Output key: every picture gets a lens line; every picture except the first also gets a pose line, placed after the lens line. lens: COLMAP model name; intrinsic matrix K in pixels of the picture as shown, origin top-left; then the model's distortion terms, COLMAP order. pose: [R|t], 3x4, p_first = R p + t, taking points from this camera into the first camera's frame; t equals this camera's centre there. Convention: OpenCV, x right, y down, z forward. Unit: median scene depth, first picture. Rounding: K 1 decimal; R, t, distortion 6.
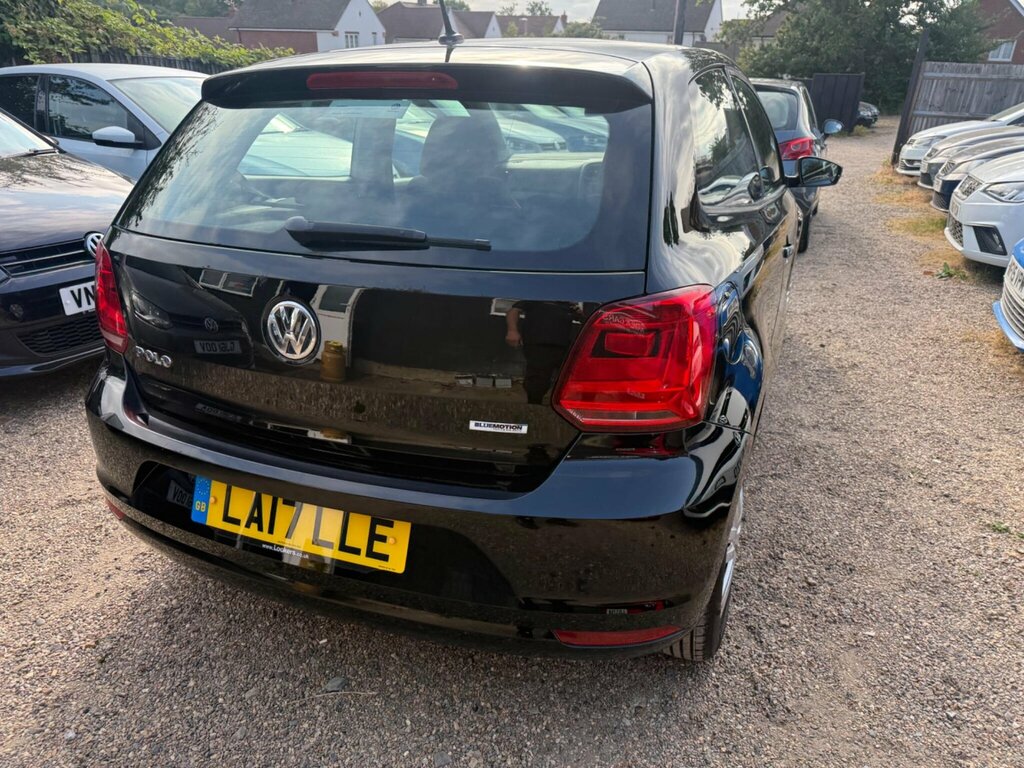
lens RADIAL K [[719.9, 0, 507.5], [0, 719.9, 388.1], [0, 0, 1]] dist [0.007955, -0.012796]
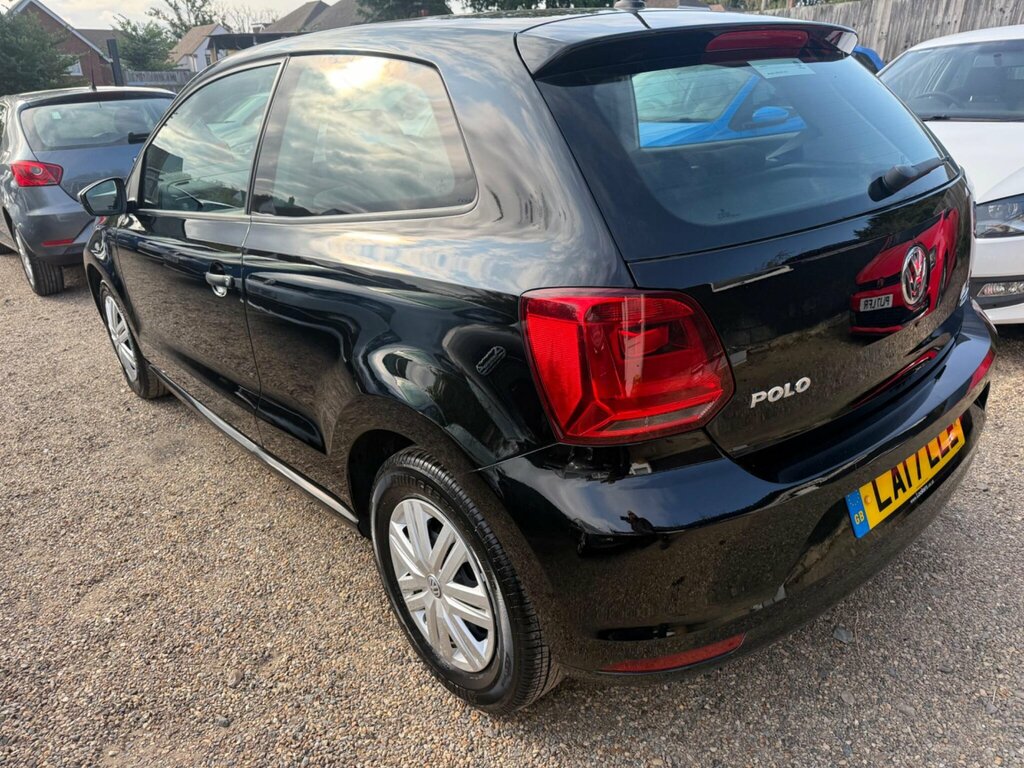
lens RADIAL K [[720.7, 0, 518.7], [0, 720.7, 391.2], [0, 0, 1]] dist [-0.000148, -0.005443]
pose [[0.450048, -0.381711, 0.807313, -0.993434], [0.394093, 0.896141, 0.204017, -0.250757], [-0.801341, 0.226338, 0.553736, 0.635331]]
